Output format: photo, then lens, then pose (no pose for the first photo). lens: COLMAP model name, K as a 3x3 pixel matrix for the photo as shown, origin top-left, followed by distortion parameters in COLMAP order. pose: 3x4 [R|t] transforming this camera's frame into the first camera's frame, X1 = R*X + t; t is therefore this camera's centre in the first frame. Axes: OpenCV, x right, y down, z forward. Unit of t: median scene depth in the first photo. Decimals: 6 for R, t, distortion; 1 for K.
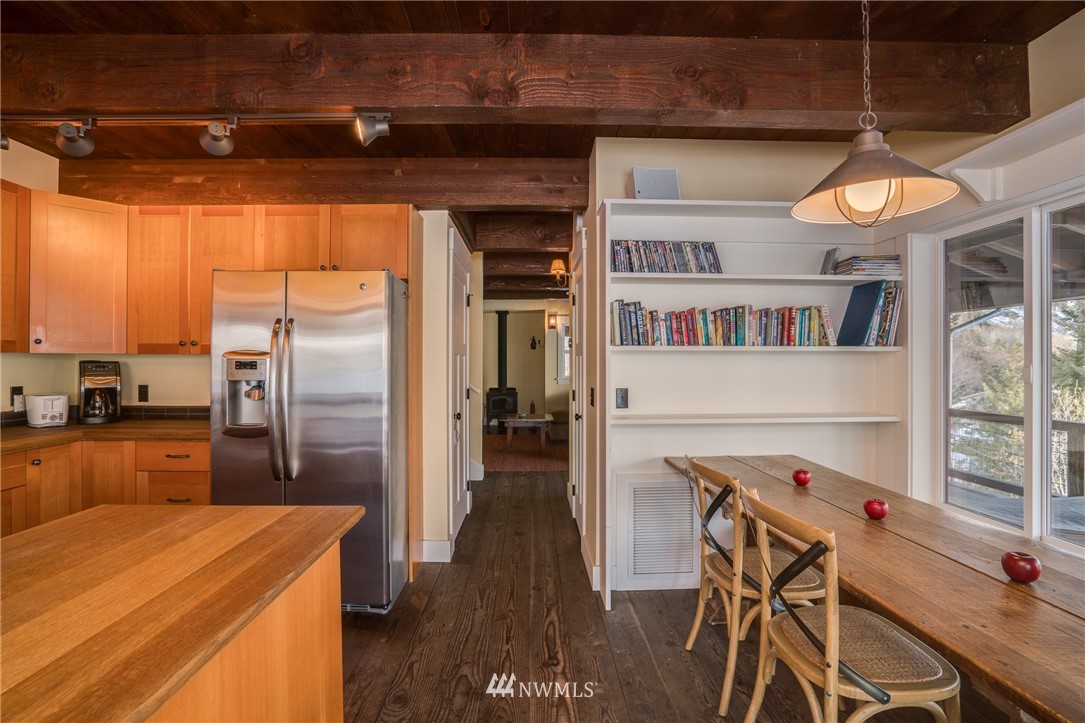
lens RADIAL K [[516.6, 0, 542.5], [0, 516.6, 361.5], [0, 0, 1]] dist [0.000934, 0.018402]
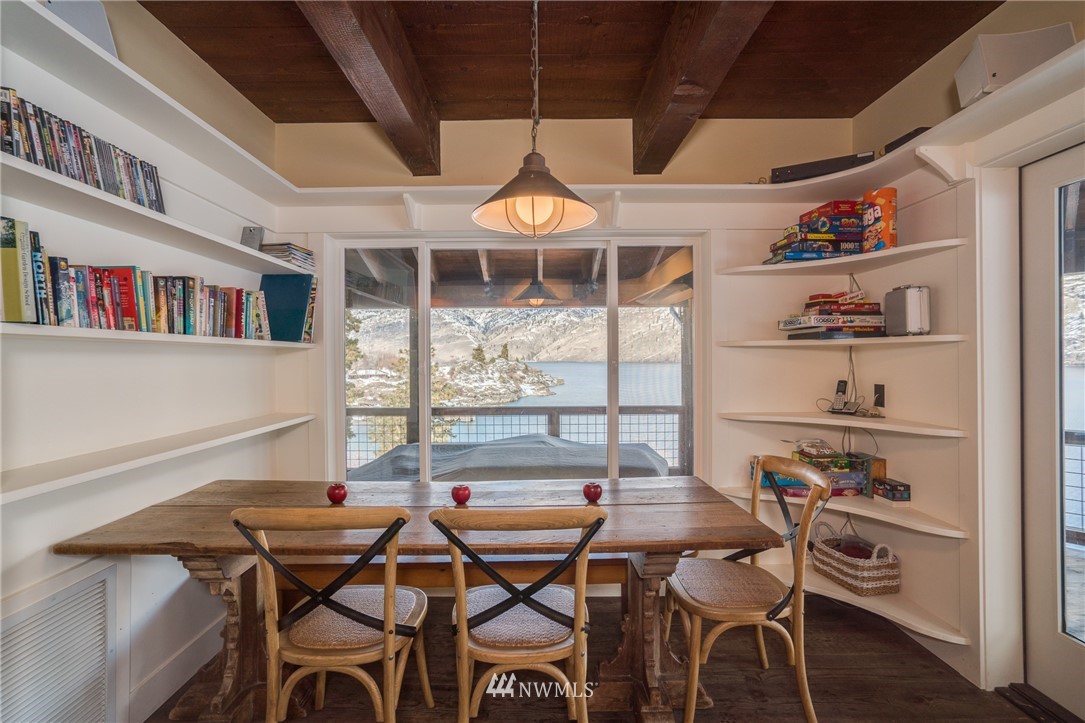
lens RADIAL K [[516.6, 0, 542.5], [0, 516.6, 361.5], [0, 0, 1]] dist [0.000934, 0.018402]
pose [[0.011683, -0.005992, 0.999914, -0.293079], [-0.007331, 0.999955, 0.006078, -0.003376], [-0.999905, -0.007401, 0.011639, 0.524892]]
